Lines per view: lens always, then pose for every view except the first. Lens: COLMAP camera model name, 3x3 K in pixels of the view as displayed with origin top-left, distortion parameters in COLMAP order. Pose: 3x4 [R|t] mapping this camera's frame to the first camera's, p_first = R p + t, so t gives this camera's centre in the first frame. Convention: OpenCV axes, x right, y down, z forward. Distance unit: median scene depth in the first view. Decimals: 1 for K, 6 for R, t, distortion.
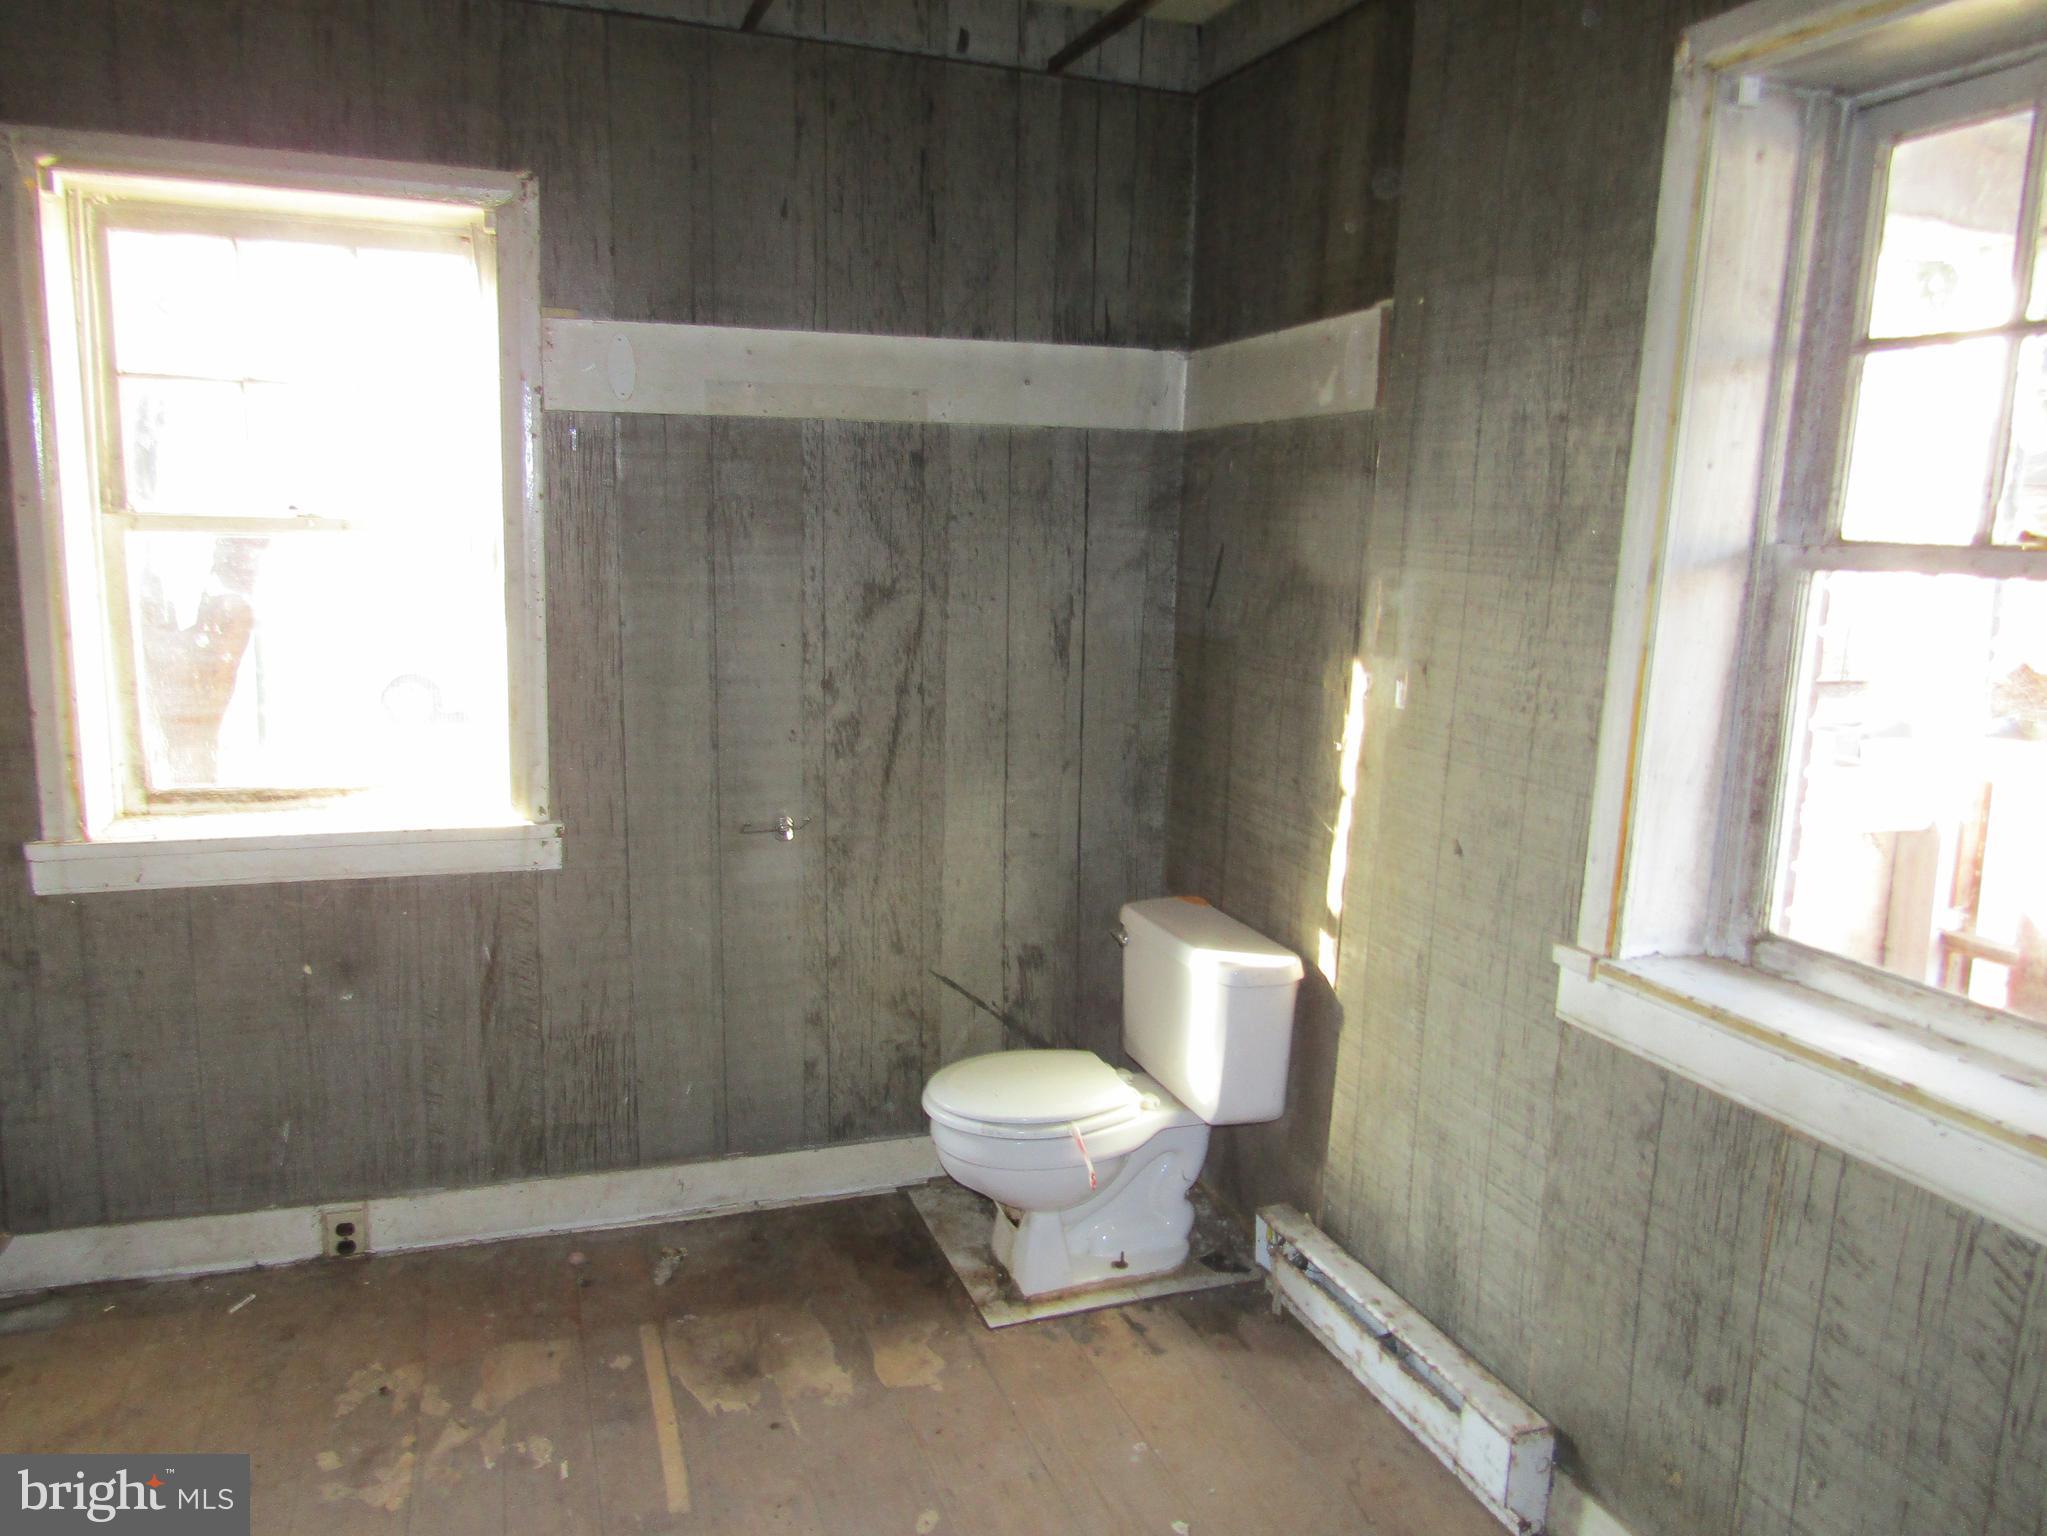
lens RADIAL K [[1477.7, 0, 1023.3], [0, 1477.7, 770.6], [0, 0, 1]] dist [-0.007532, -0.006776]
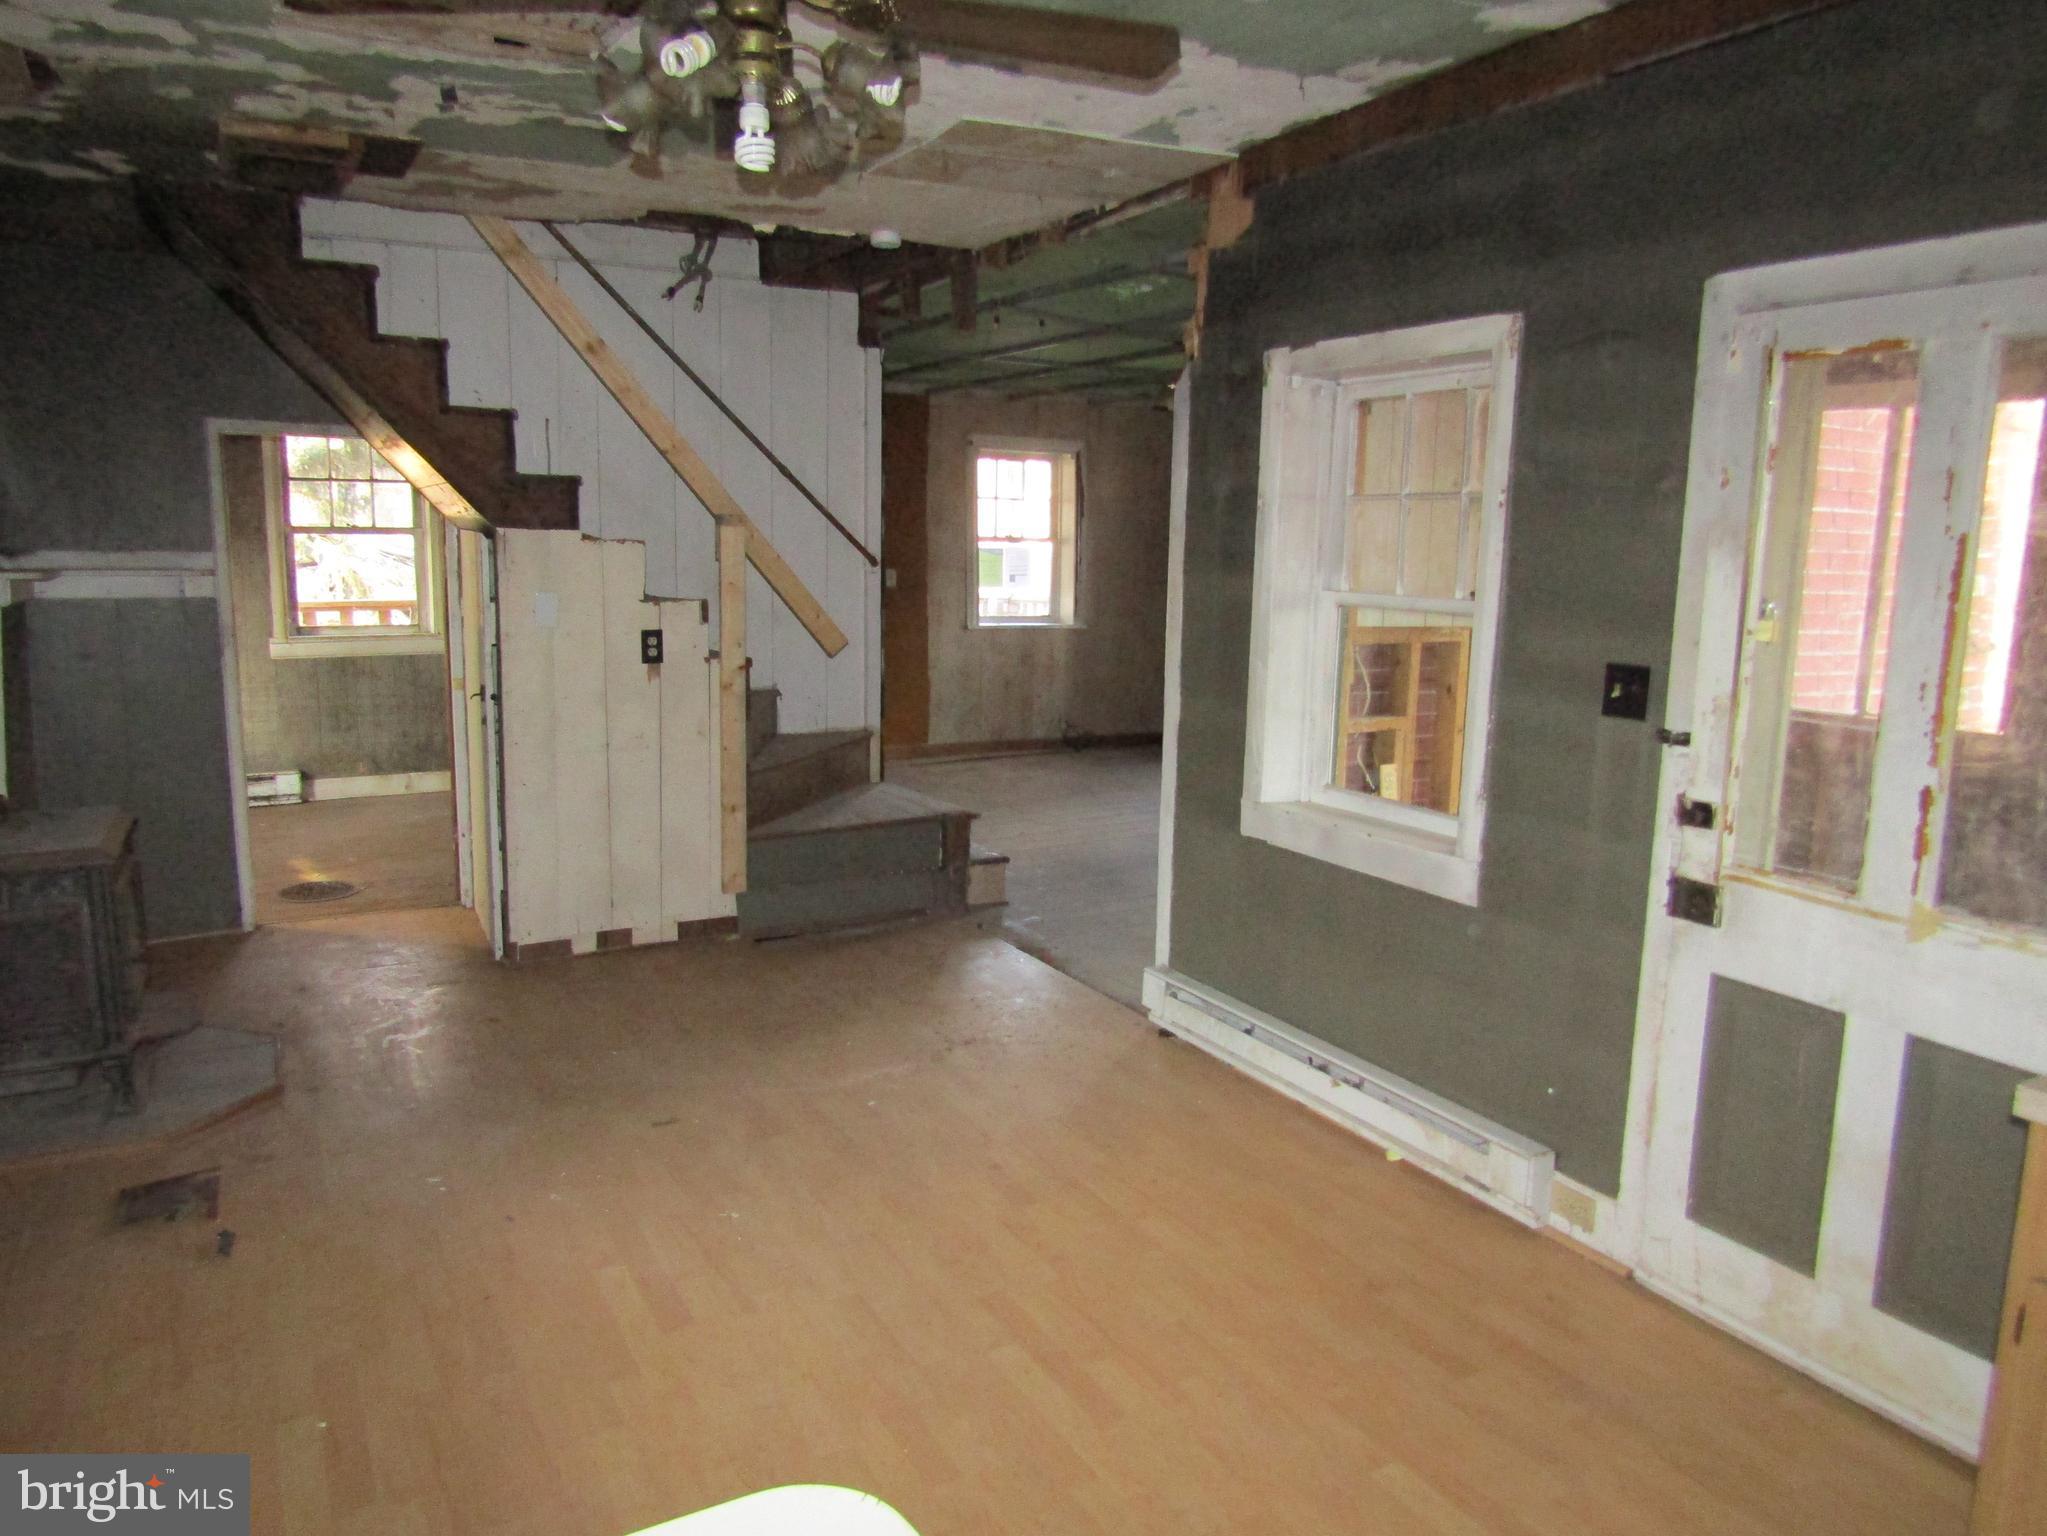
lens RADIAL K [[1477.7, 0, 1036.2], [0, 1477.7, 761.2], [0, 0, 1]] dist [-0.007532, -0.006776]
pose [[-0.153507, -0.201116, 0.967465, -3.947162], [0.150182, 0.962947, 0.224006, -0.137662], [-0.976668, 0.179683, -0.117615, -0.418608]]
